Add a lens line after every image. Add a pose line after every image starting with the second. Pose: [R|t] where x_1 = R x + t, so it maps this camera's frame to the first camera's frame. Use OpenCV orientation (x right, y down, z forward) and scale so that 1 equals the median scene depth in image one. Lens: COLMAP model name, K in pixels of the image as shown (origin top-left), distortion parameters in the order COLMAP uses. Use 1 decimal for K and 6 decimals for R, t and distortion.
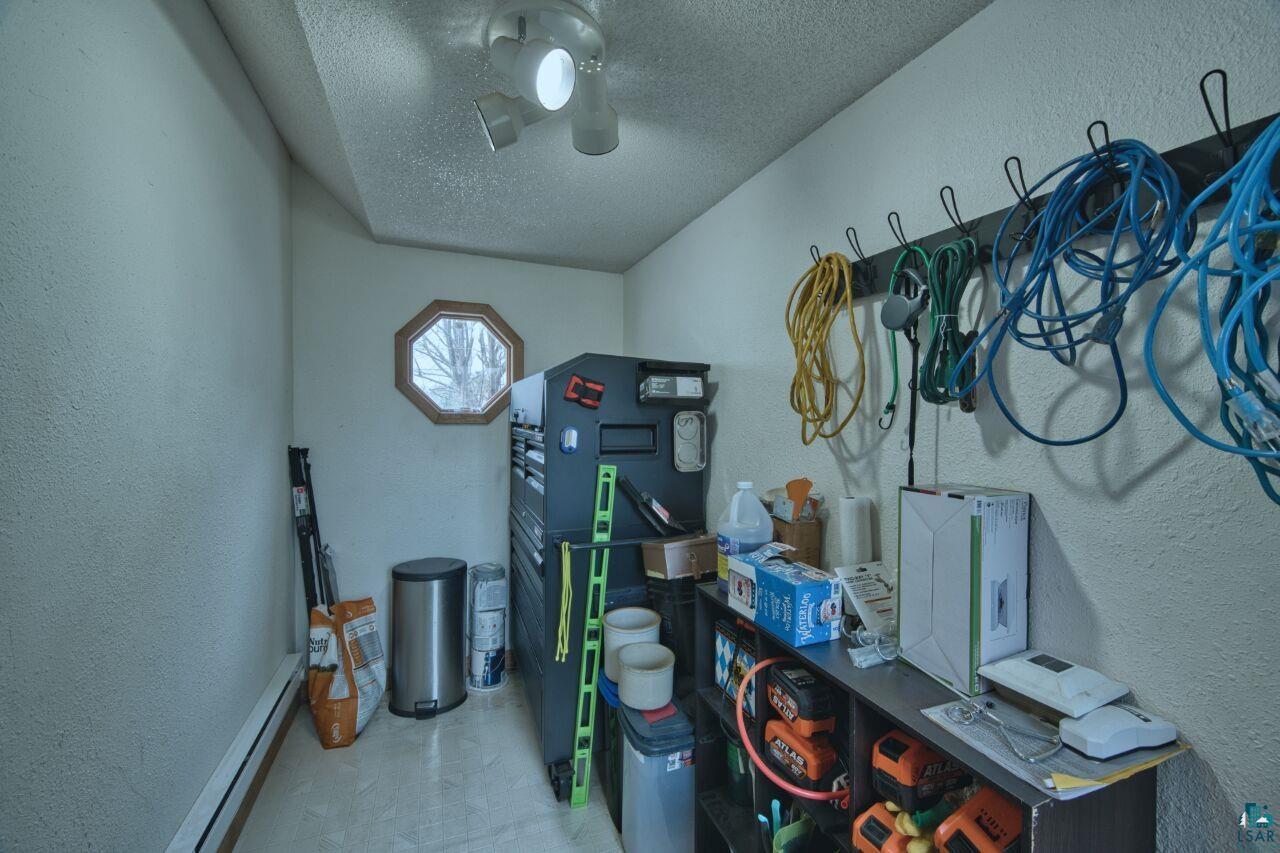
lens RADIAL K [[513.6, 0, 640.2], [0, 513.6, 422.5], [0, 0, 1]] dist [-0.022116, -0.001374]
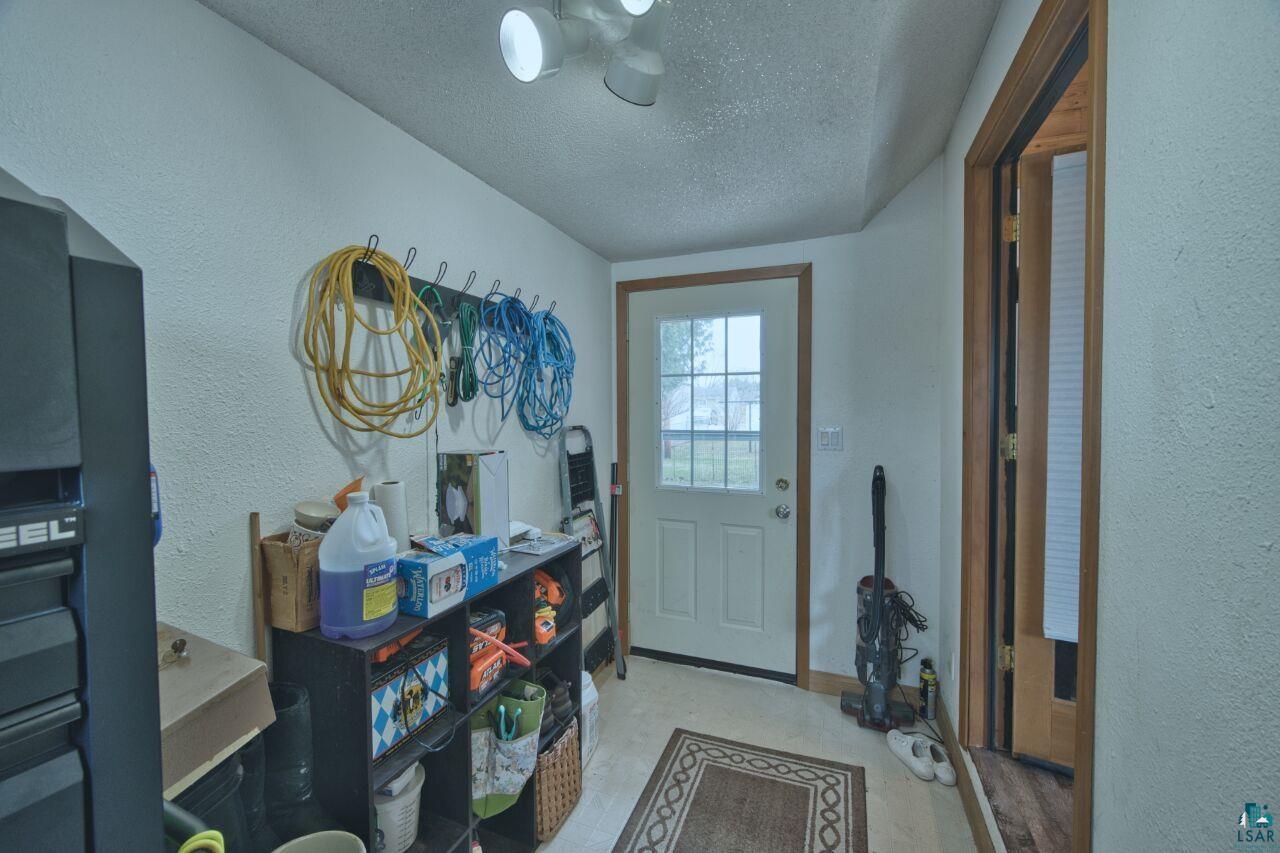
lens RADIAL K [[513.6, 0, 639.8], [0, 513.6, 417.7], [0, 0, 1]] dist [-0.022116, -0.001374]
pose [[-0.735394, -0.016218, 0.677445, -0.733806], [0.004965, 0.999558, 0.029318, -0.024014], [-0.677621, 0.024924, -0.734989, 1.450437]]
